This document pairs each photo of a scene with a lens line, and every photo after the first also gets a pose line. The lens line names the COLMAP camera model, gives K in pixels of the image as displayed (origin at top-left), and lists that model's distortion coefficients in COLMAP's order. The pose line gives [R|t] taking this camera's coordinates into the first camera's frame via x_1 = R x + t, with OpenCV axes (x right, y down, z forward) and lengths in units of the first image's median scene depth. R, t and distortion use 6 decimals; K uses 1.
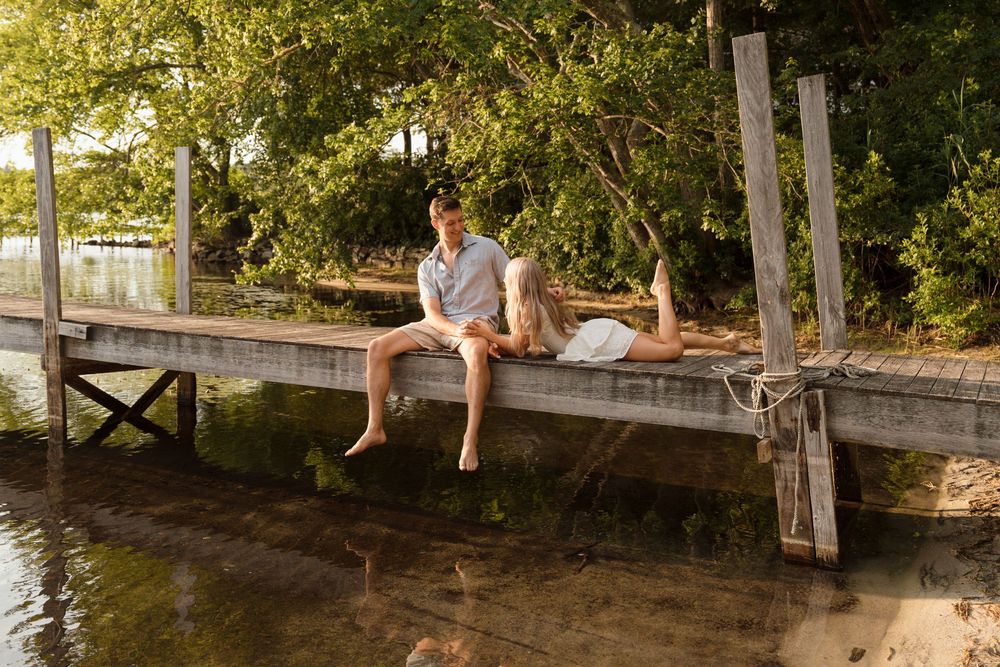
lens RADIAL K [[1017.7, 0, 499.2], [0, 1017.7, 282.6], [0, 0, 1]] dist [-0.123744, -0.003044]
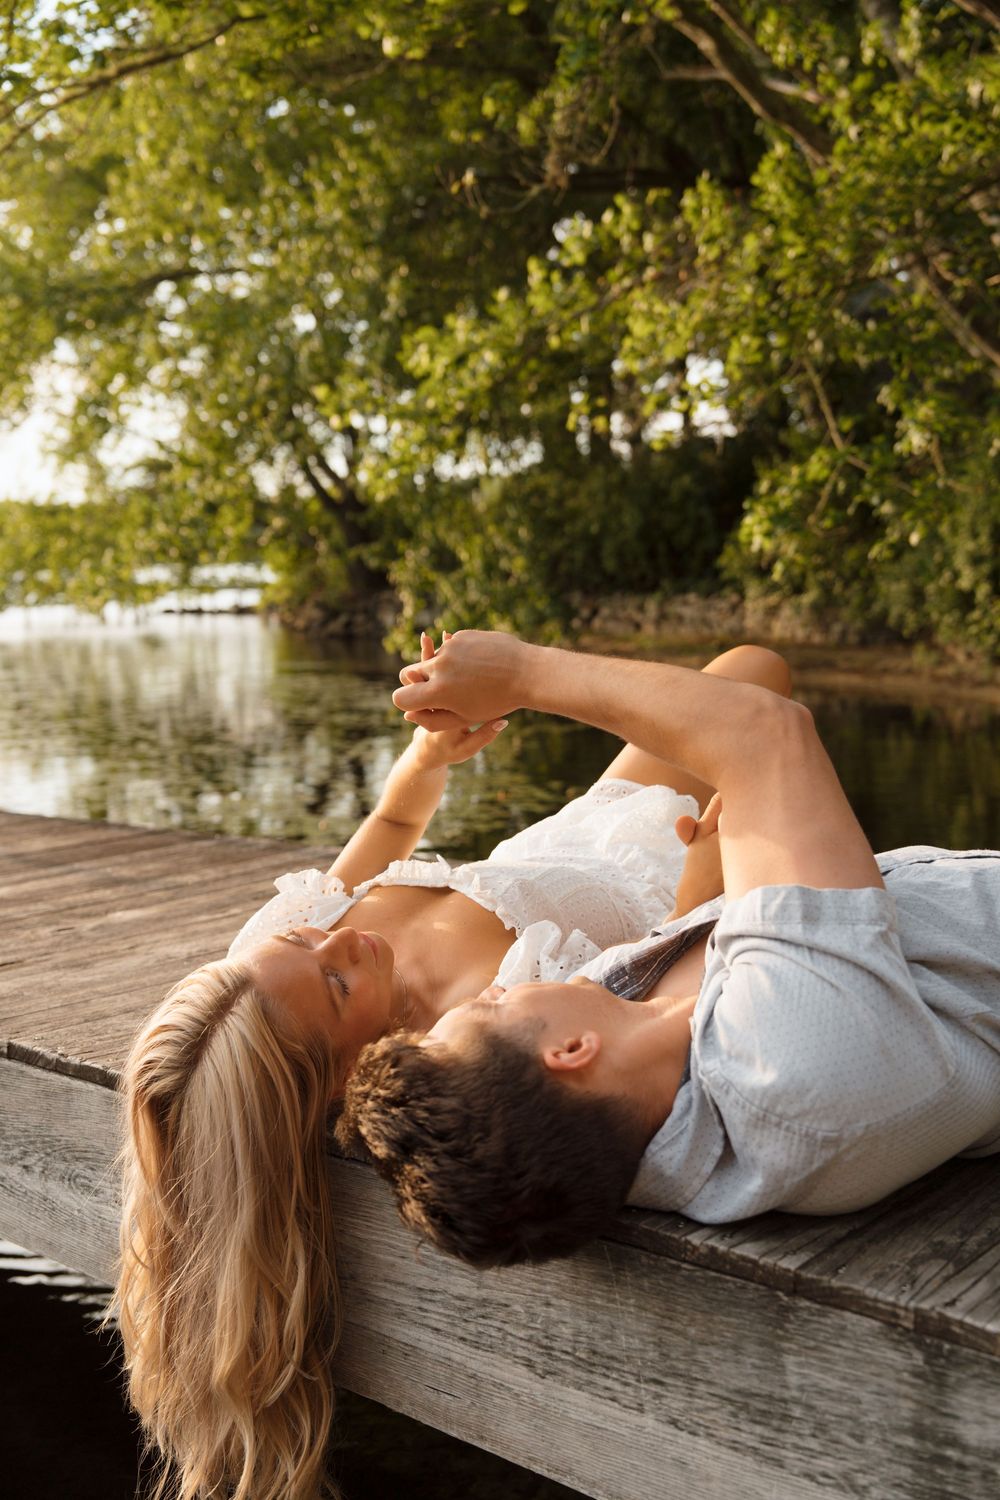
lens RADIAL K [[1578.4, 0, 500.0], [0, 1578.4, 750.0], [0, 0, 1]] dist [-0.026018, 0.000417]
pose [[0.970286, -0.021562, -0.240997, 0.095819], [0.035683, 0.997882, 0.054382, -0.006227], [0.239314, -0.061365, 0.969001, 0.678940]]
